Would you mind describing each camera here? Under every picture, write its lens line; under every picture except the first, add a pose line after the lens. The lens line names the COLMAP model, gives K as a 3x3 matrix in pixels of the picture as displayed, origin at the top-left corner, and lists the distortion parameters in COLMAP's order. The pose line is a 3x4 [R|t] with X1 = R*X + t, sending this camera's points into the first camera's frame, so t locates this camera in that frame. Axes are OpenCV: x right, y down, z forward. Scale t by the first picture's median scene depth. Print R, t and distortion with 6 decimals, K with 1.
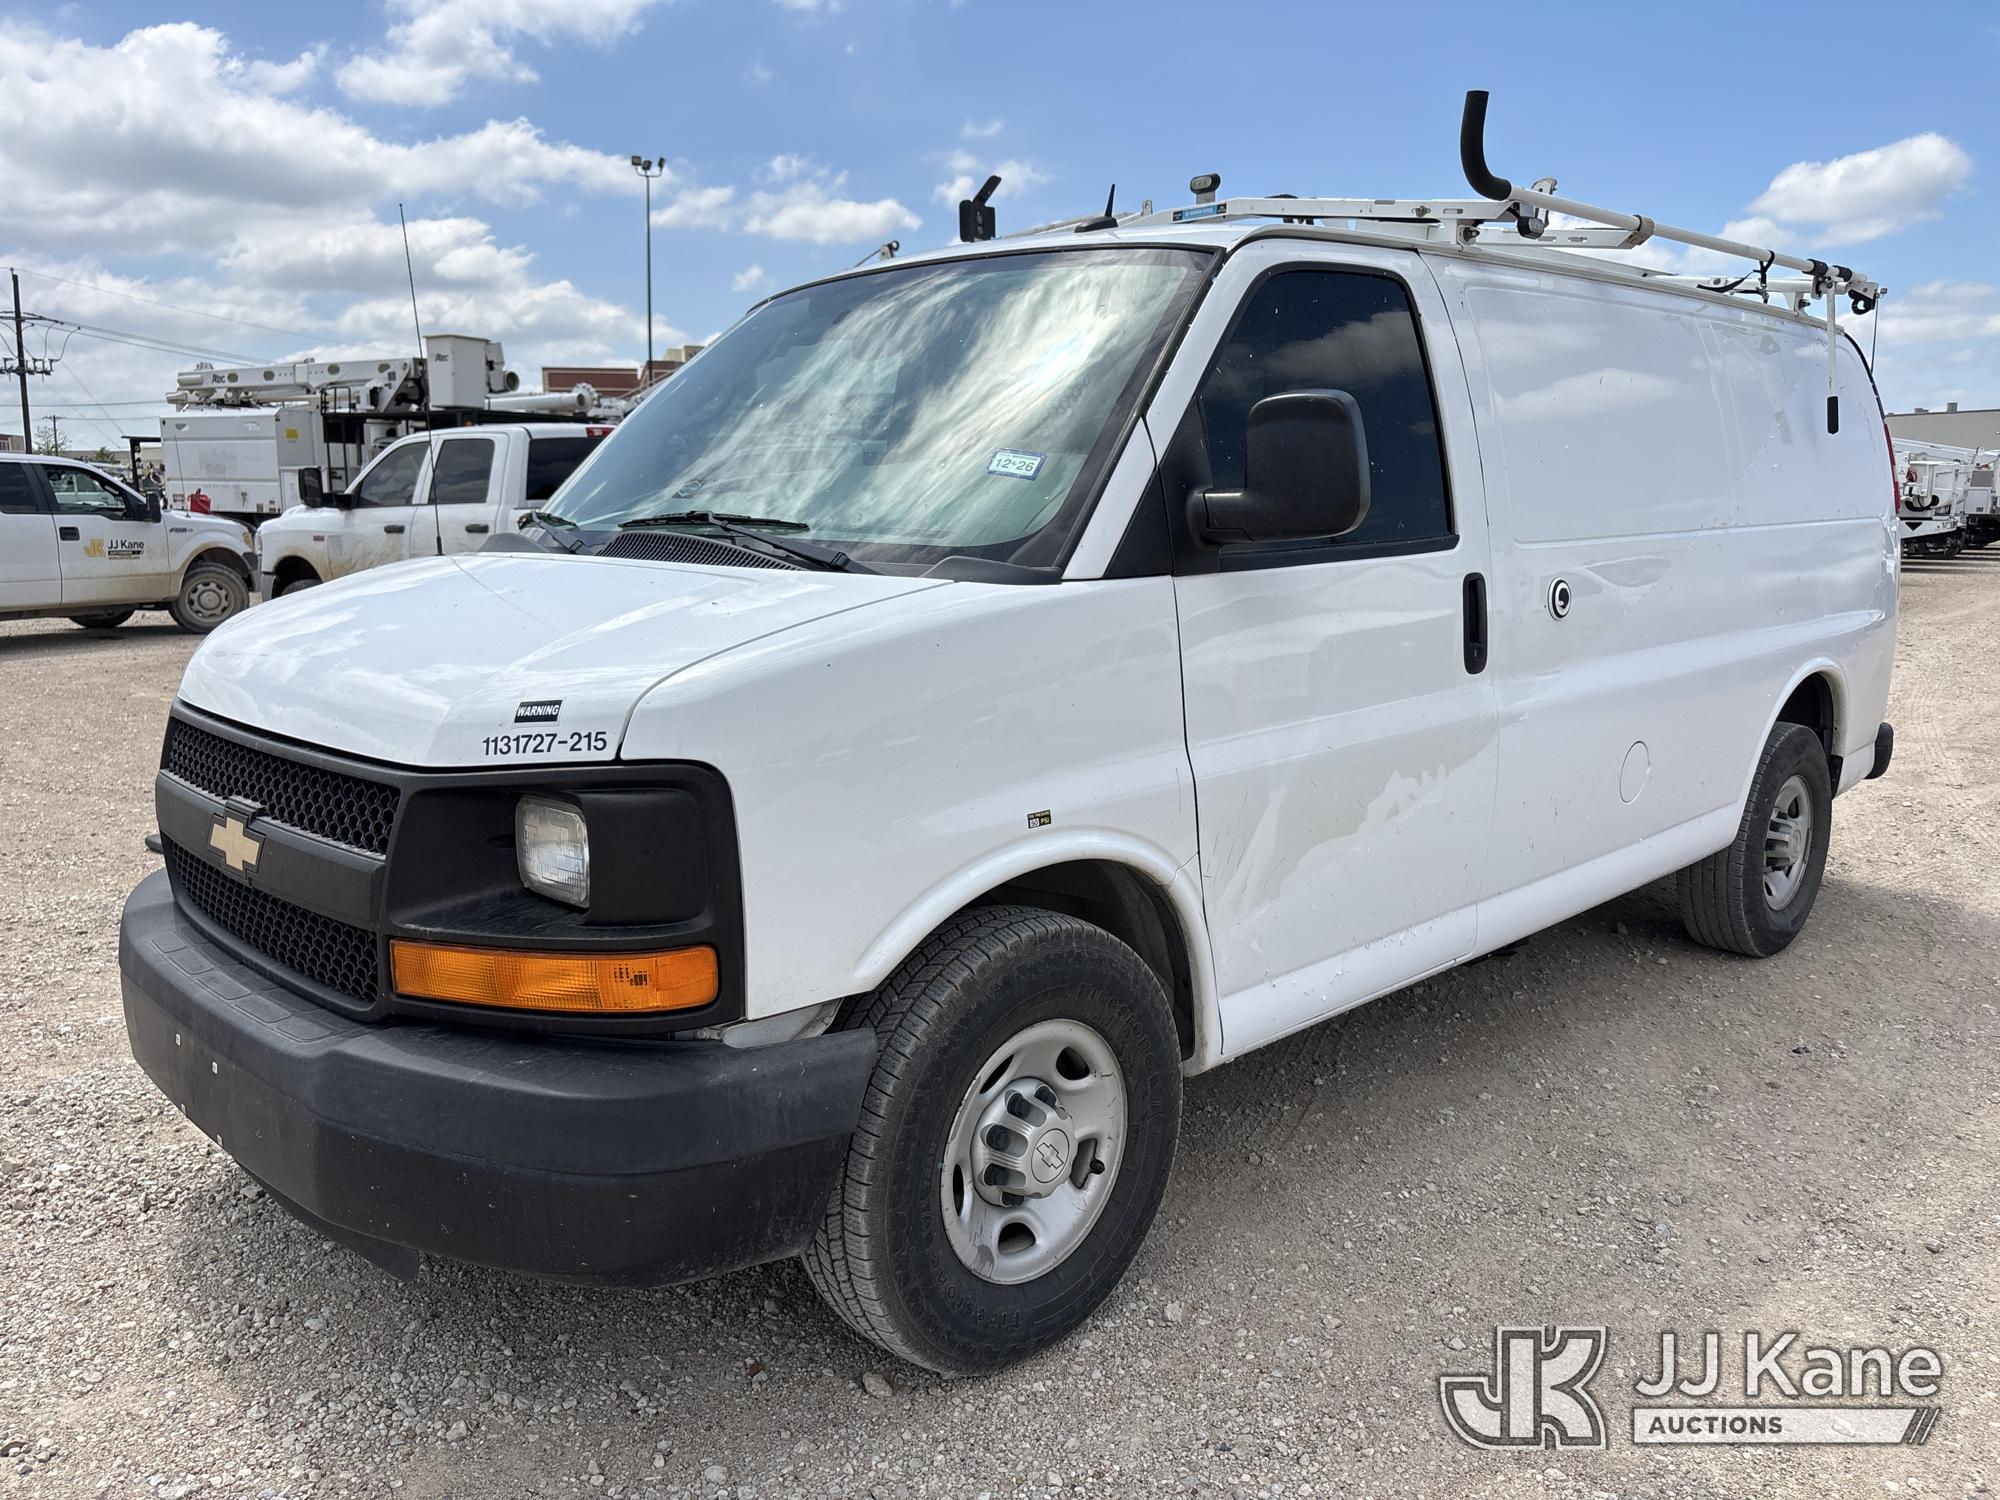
lens RADIAL K [[1628.7, 0, 1000.0], [0, 1628.7, 750.0], [0, 0, 1]] dist [0.008682, 0.003221]
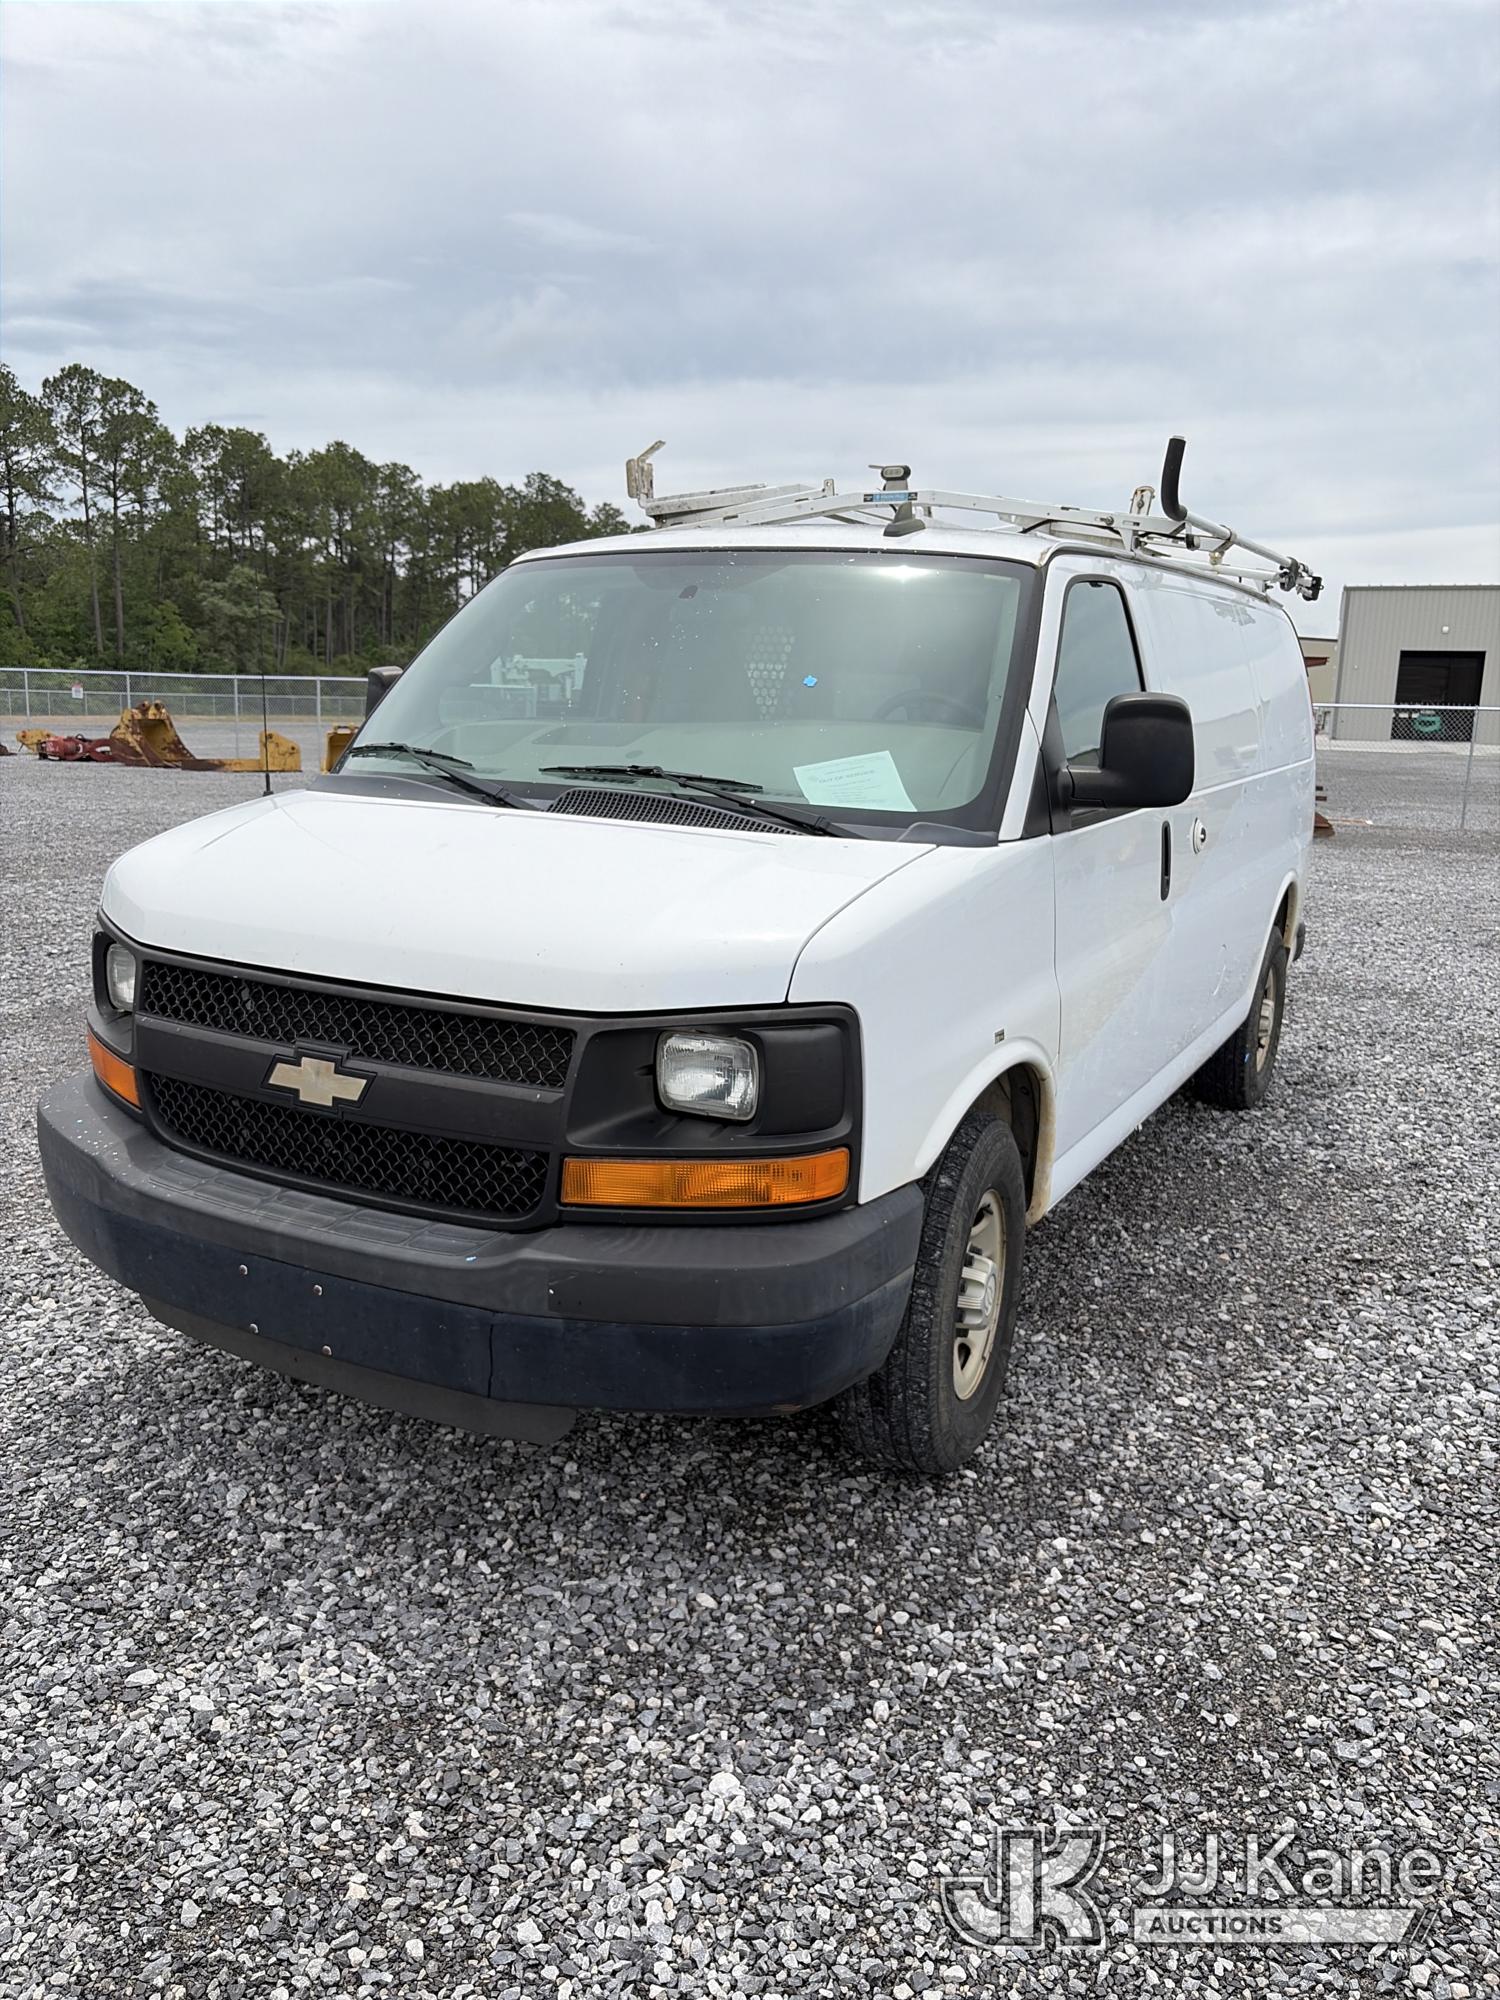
lens RADIAL K [[1608.2, 0, 800.0], [0, 1608.2, 1033.0], [0, 0, 1]] dist [-0.015876, -0.004286]
pose [[0.948017, -0.035863, 0.316192, -0.480394], [0.014811, 0.997525, 0.068733, -0.043029], [-0.317874, -0.060476, 0.946202, -0.128579]]
